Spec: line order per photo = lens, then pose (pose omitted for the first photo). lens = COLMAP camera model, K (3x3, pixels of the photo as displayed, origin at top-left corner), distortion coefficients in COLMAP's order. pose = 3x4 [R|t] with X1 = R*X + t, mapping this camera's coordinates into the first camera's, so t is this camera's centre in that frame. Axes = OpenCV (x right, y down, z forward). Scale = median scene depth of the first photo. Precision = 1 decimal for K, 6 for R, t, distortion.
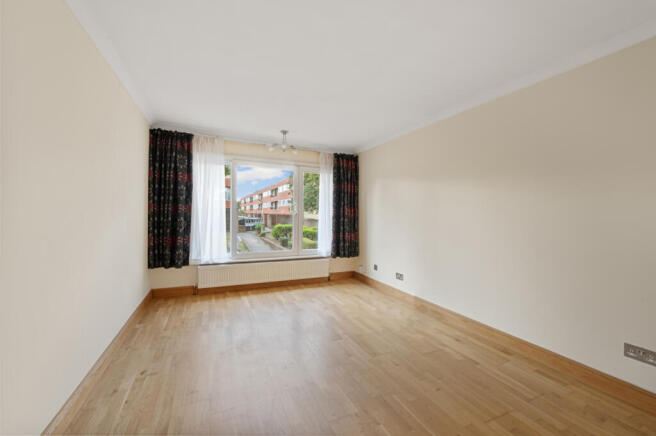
lens RADIAL K [[263.6, 0, 328.0], [0, 263.6, 218.0], [0, 0, 1]] dist [0.000403, 0.000074]
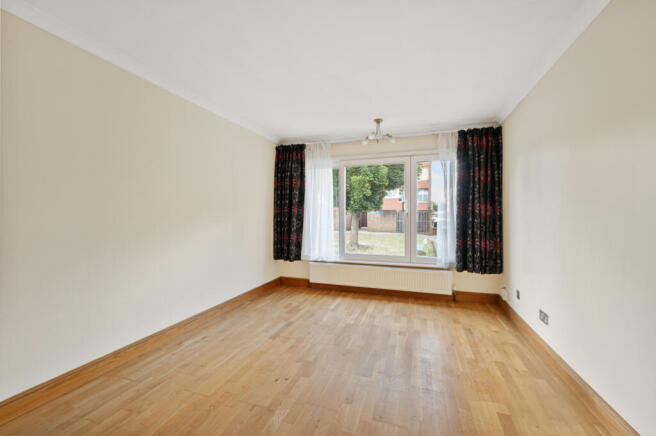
lens RADIAL K [[263.6, 0, 328.0], [0, 263.6, 218.0], [0, 0, 1]] dist [0.000403, 0.000074]
pose [[0.724385, -0.007383, -0.689356, 0.320176], [0.002597, 0.999965, -0.007980, 0.006741], [0.689391, 0.003990, 0.724379, 0.243859]]
